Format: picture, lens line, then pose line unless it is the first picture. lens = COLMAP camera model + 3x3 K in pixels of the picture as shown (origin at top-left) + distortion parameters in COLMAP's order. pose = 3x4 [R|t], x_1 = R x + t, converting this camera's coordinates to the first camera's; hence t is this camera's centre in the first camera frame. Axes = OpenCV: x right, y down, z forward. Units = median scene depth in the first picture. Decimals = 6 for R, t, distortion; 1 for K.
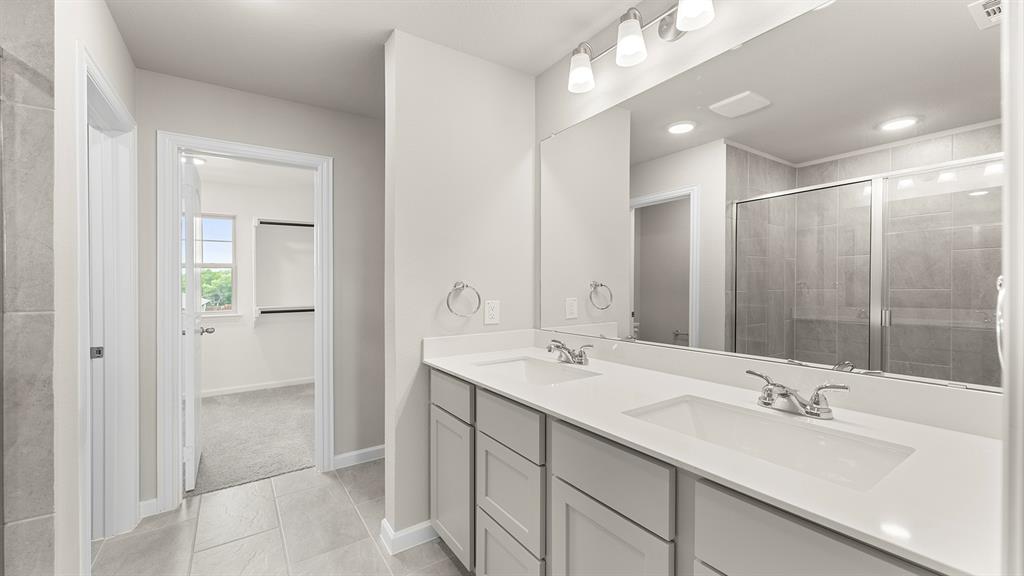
lens RADIAL K [[418.8, 0, 524.3], [0, 418.8, 284.7], [0, 0, 1]] dist [0.002249, -0.000126]
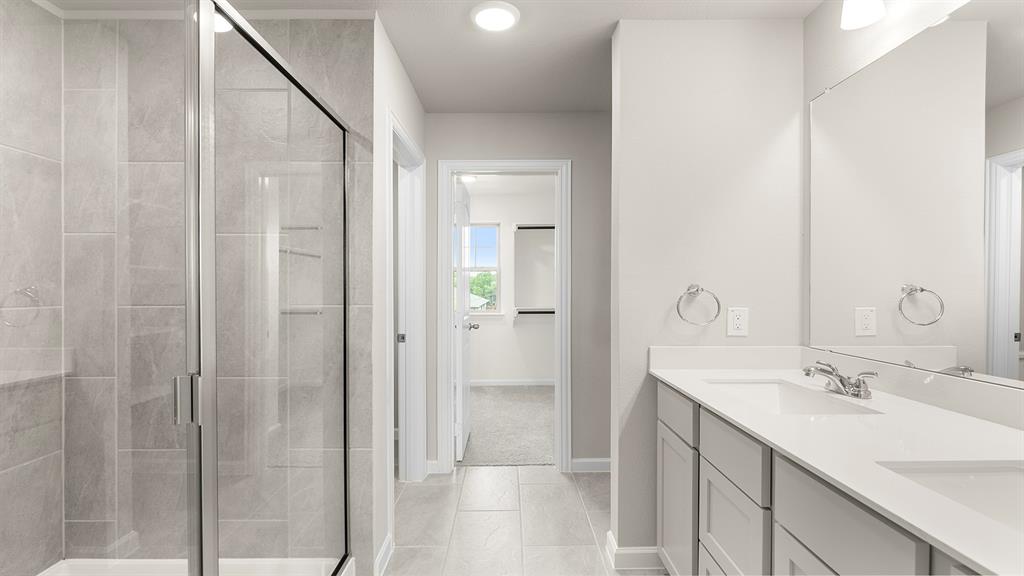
lens RADIAL K [[489.0, 0, 512.0], [0, 489.0, 288.0], [0, 0, 1]] dist [-0.022441, 0.000315]
pose [[0.819815, 0.006867, -0.572587, 0.112263], [-0.005654, 0.999976, 0.003897, -0.001904], [0.572600, 0.000043, 0.819835, -0.041027]]
